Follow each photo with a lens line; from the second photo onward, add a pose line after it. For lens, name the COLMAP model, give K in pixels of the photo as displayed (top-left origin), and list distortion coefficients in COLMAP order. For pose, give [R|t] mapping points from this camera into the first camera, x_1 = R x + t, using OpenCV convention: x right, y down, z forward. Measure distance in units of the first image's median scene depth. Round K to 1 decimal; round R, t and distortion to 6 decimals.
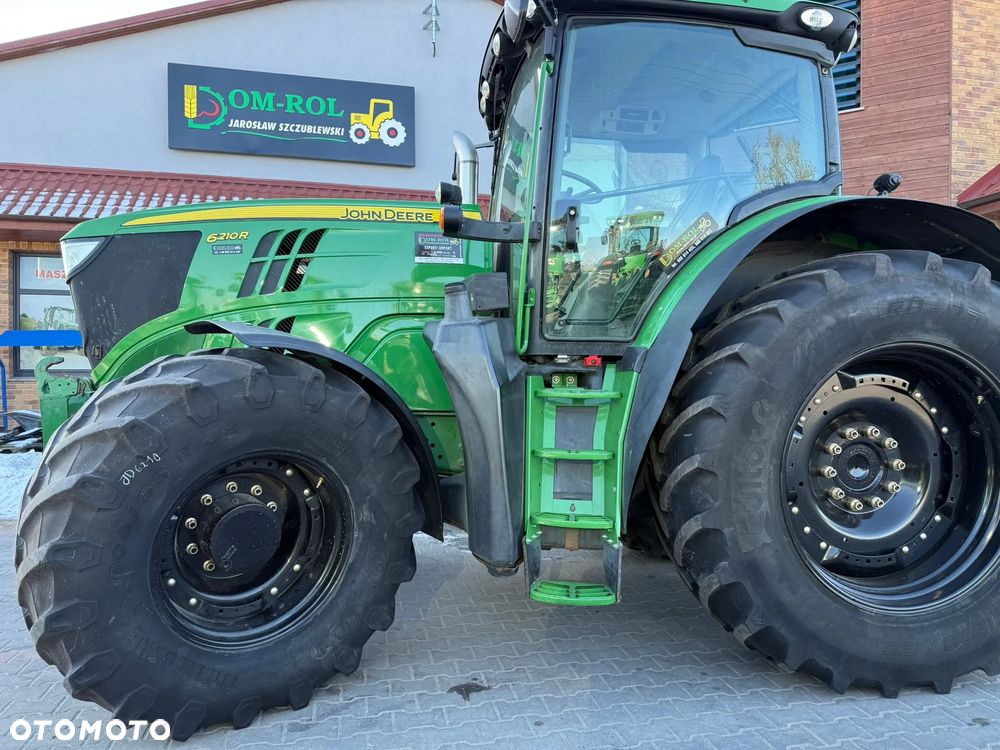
lens RADIAL K [[700.1, 0, 505.3], [0, 700.1, 381.7], [0, 0, 1]] dist [0.025340, -0.026499]
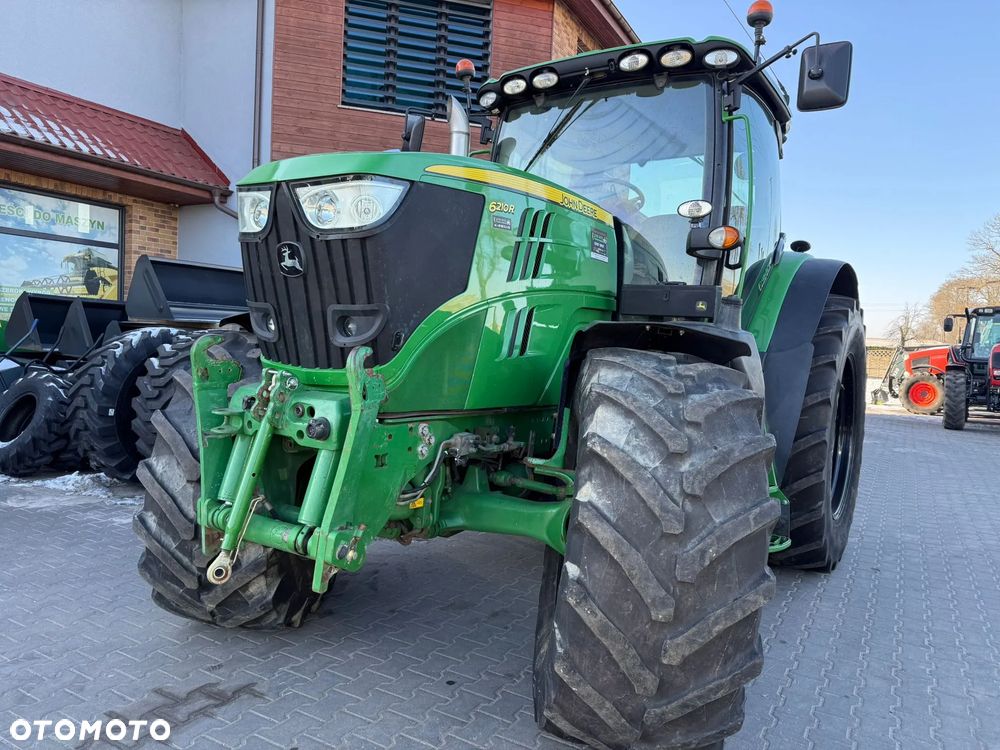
lens RADIAL K [[697.3, 0, 500.0], [0, 697.3, 375.0], [0, 0, 1]] dist [0.038002, -0.046276]
pose [[0.673518, -0.008149, 0.739126, -1.151170], [-0.035001, 0.998466, 0.042903, -0.046187], [-0.738342, -0.054766, 0.672199, 0.482482]]
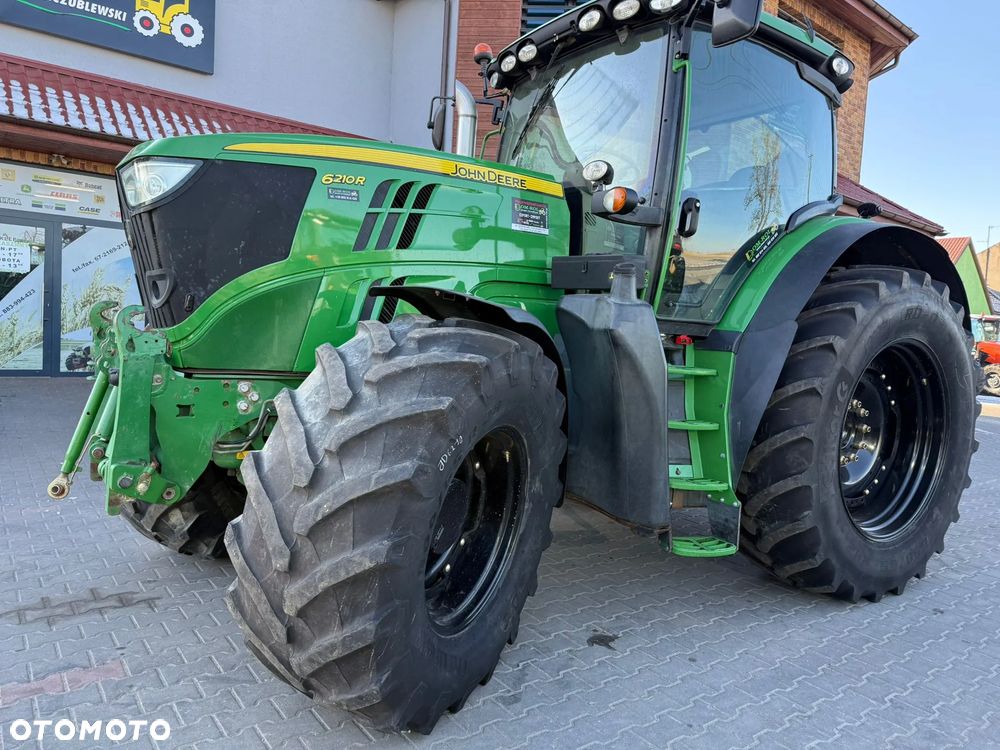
lens RADIAL K [[696.4, 0, 506.4], [0, 696.4, 373.5], [0, 0, 1]] dist [0.040961, -0.052059]
pose [[0.904591, 0.021006, 0.425762, -0.654018], [-0.051106, 0.996925, 0.059397, -0.030228], [-0.423205, -0.075489, 0.902884, 0.117002]]
